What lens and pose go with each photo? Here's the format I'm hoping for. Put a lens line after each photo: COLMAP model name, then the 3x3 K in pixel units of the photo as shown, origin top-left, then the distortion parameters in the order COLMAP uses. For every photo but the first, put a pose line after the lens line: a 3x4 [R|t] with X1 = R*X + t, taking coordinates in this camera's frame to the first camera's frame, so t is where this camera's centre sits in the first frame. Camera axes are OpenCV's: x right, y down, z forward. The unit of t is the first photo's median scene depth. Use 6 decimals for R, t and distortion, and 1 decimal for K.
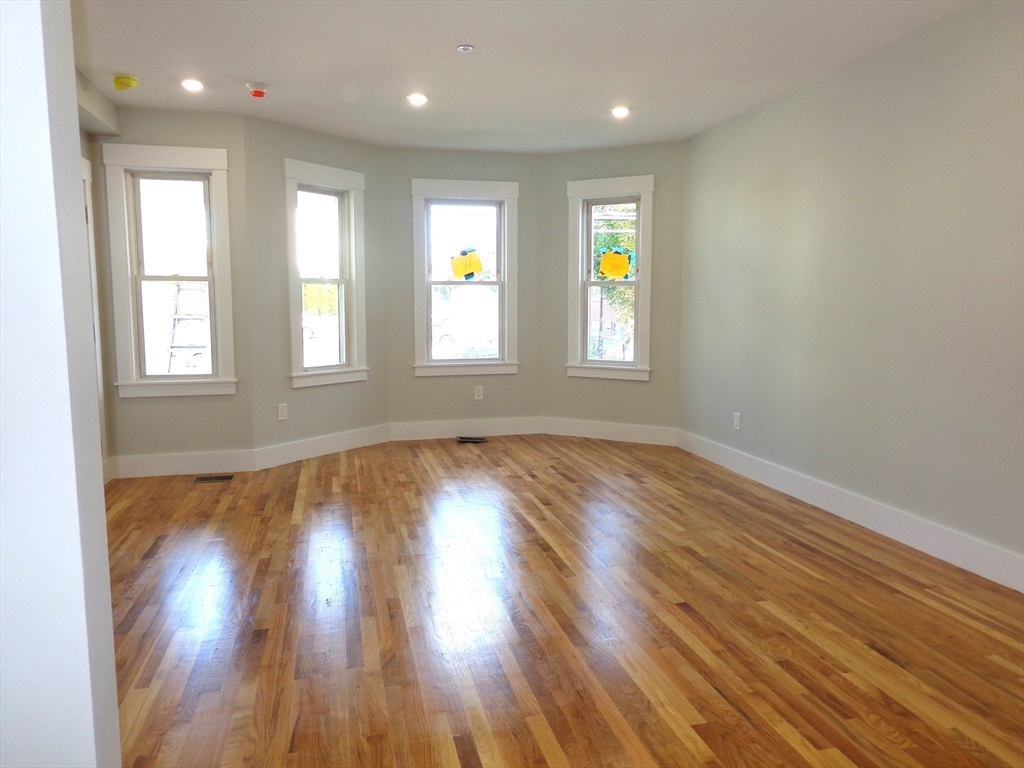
lens RADIAL K [[713.3, 0, 512.0], [0, 713.3, 384.0], [0, 0, 1]] dist [-0.026971, 0.003468]
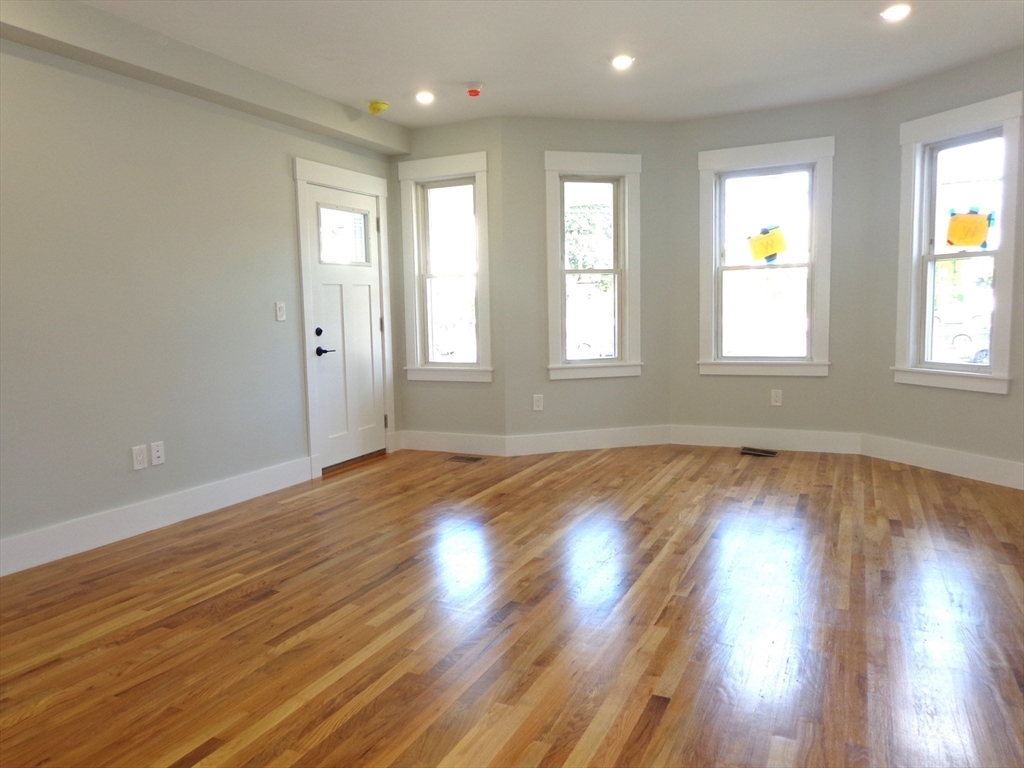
lens RADIAL K [[715.3, 0, 512.0], [0, 715.3, 384.0], [0, 0, 1]] dist [-0.001608, 0.003033]
pose [[0.767967, 0.050540, -0.638492, 0.292177], [-0.049083, 0.998594, 0.020007, -0.005671], [0.638606, 0.015975, 0.769368, 0.182093]]
